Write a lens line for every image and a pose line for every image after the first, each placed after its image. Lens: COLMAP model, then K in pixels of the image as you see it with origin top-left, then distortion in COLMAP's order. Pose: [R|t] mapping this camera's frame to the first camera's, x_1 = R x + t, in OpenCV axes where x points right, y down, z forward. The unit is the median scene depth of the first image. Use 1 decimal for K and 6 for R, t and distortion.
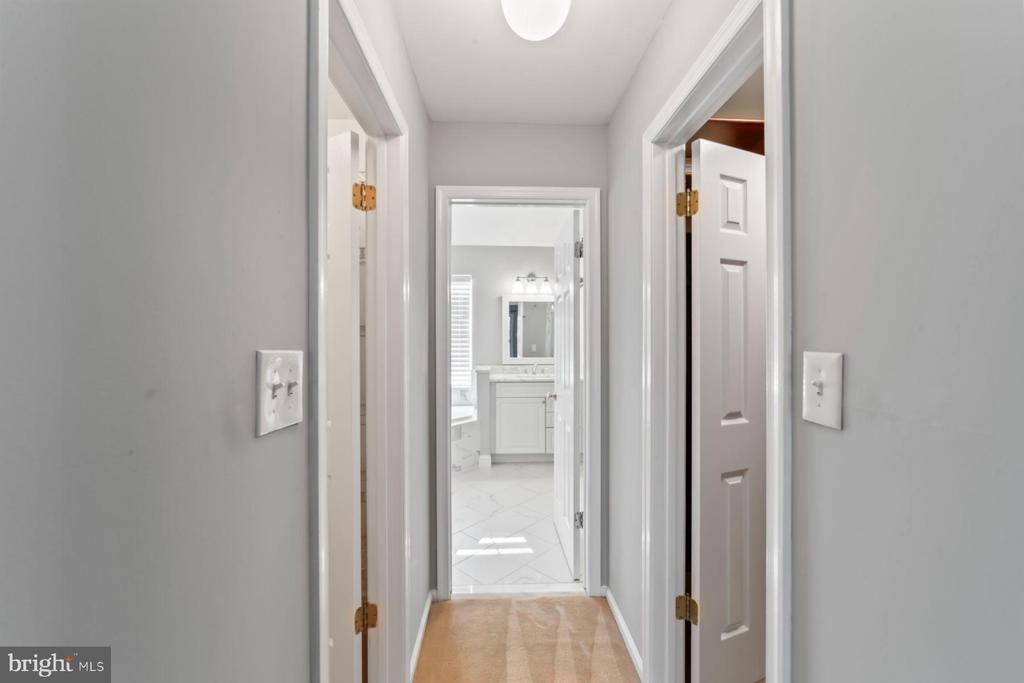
lens RADIAL K [[390.3, 0, 512.7], [0, 390.3, 342.6], [0, 0, 1]] dist [-0.011574, -0.000033]
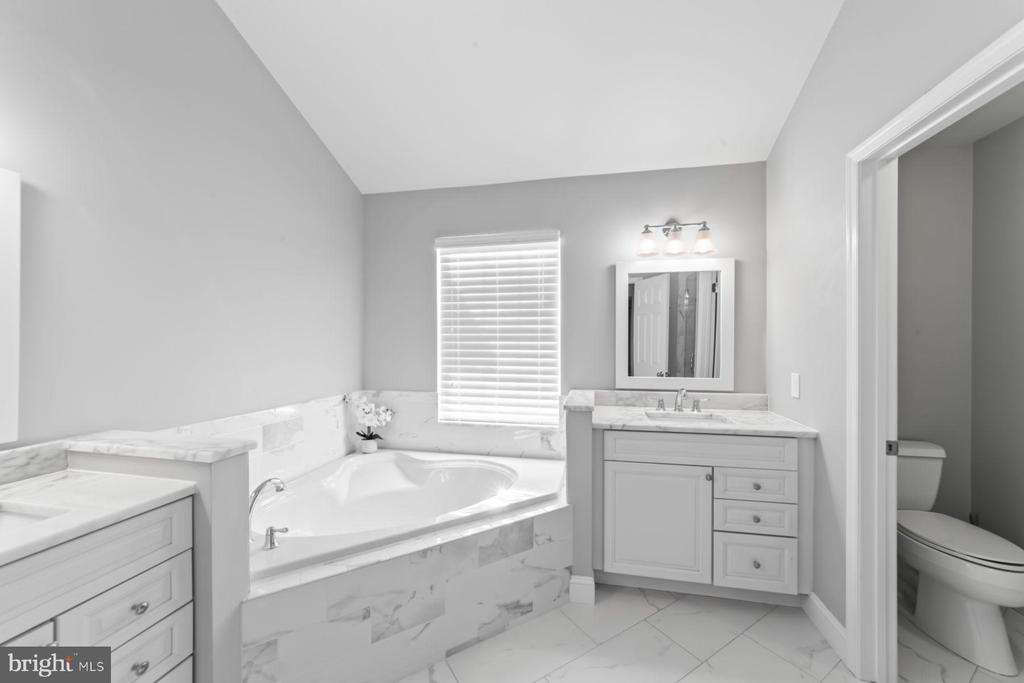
lens RADIAL K [[390.3, 0, 510.9], [0, 390.3, 345.1], [0, 0, 1]] dist [-0.011574, -0.000033]
pose [[0.965477, 0.002088, -0.260480, -0.026685], [-0.001085, 0.999991, 0.003993, -0.007754], [0.260486, -0.003572, 0.965471, 0.436031]]
